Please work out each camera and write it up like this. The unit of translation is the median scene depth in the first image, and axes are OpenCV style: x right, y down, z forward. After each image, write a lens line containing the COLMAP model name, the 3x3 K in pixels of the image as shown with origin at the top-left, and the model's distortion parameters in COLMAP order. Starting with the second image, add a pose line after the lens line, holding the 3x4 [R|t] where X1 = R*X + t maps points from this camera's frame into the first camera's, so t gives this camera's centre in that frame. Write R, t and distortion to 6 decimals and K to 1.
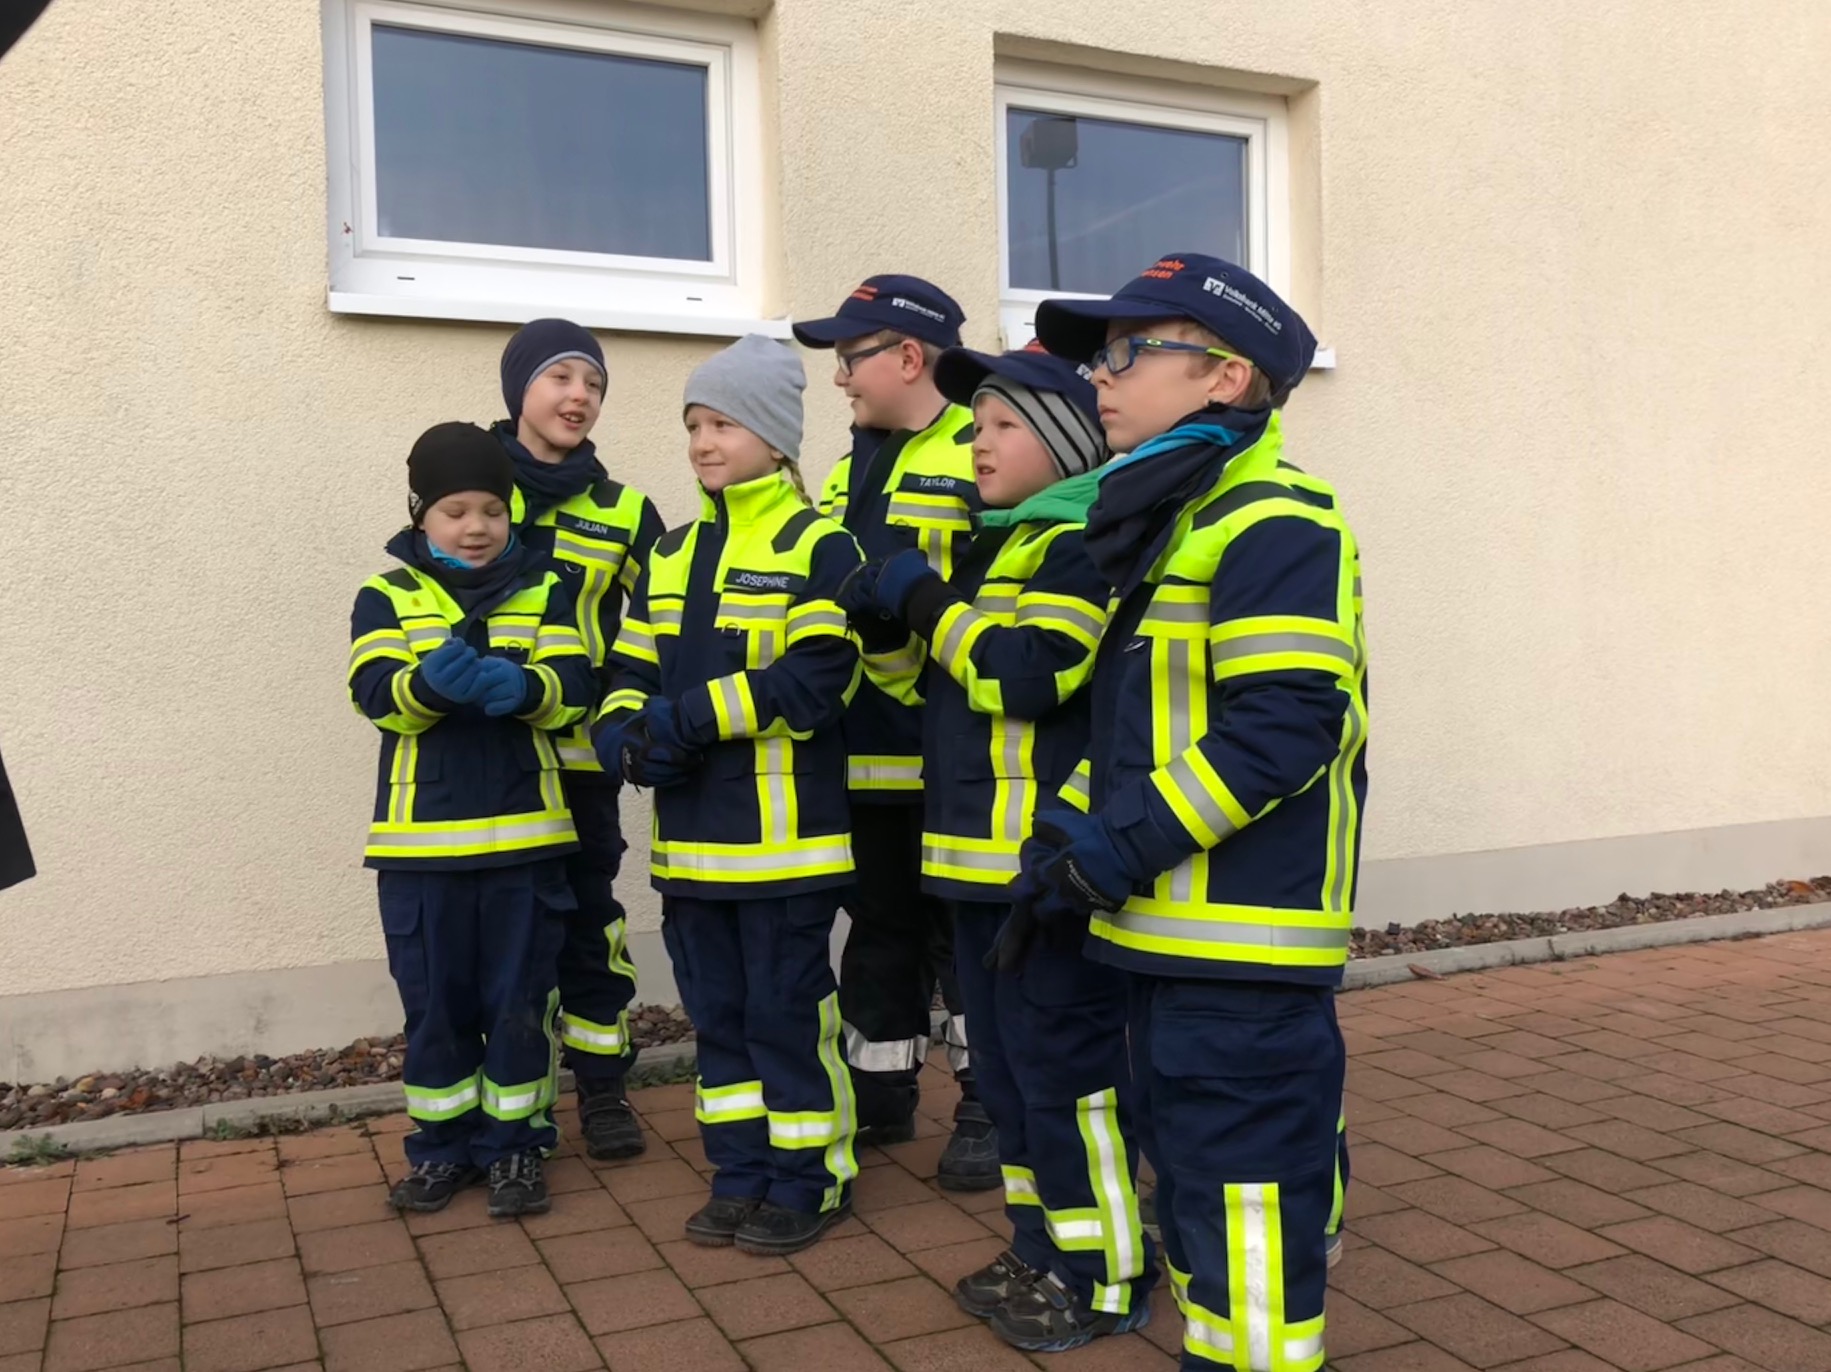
lens RADIAL K [[1730.1, 0, 916.3], [0, 1730.1, 611.8], [0, 0, 1]] dist [0.013099, 0.021366]
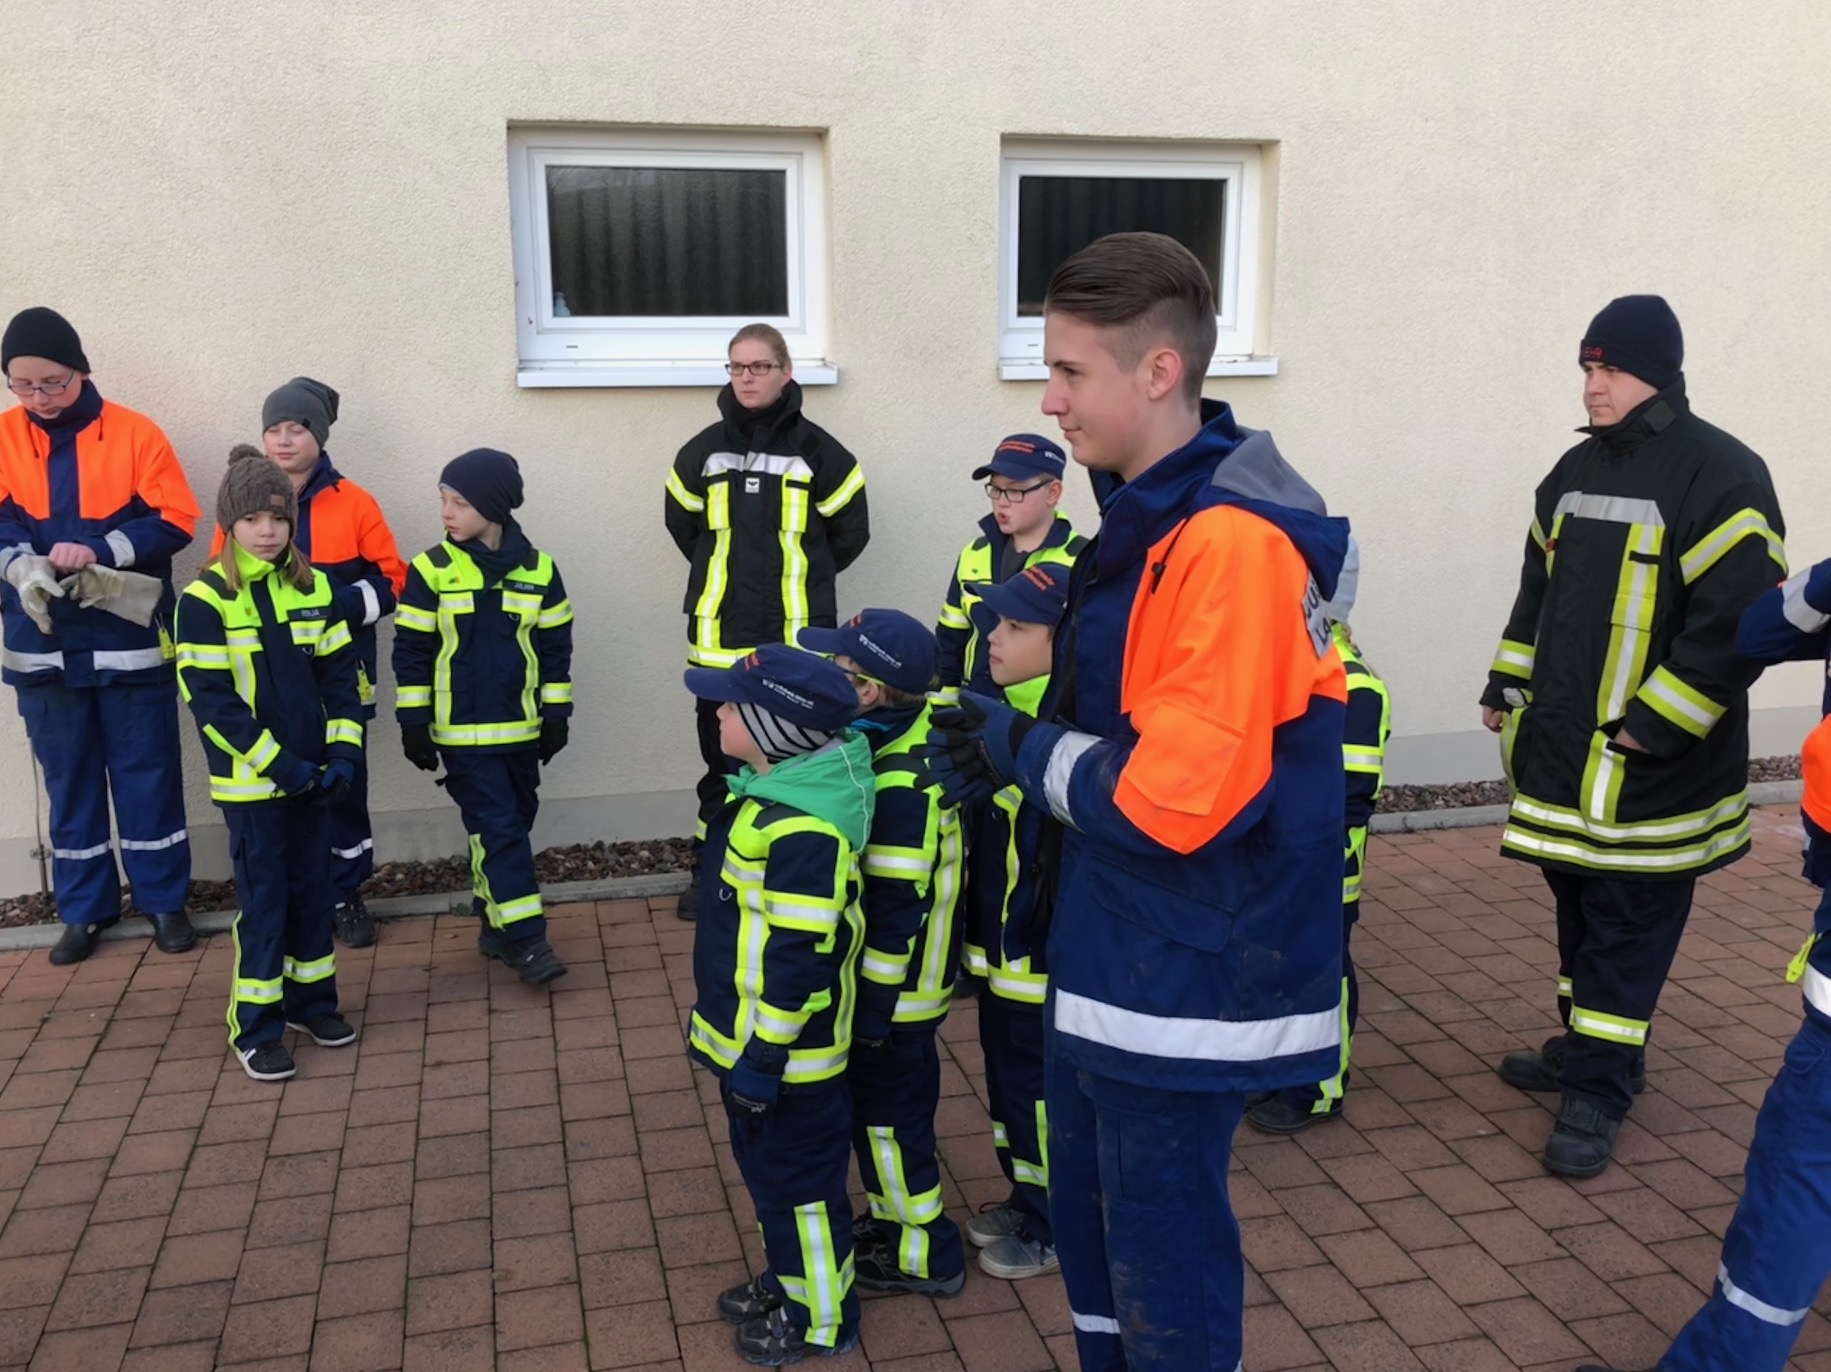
lens RADIAL K [[1850.1, 0, 916.4], [0, 1850.1, 576.0], [0, 0, 1]] dist [0.051891, 0.003719]
pose [[0.982113, 0.046142, -0.182550, 0.251975], [-0.012527, 0.983372, 0.181169, -0.254193], [0.187875, -0.175642, 0.966361, -0.435087]]
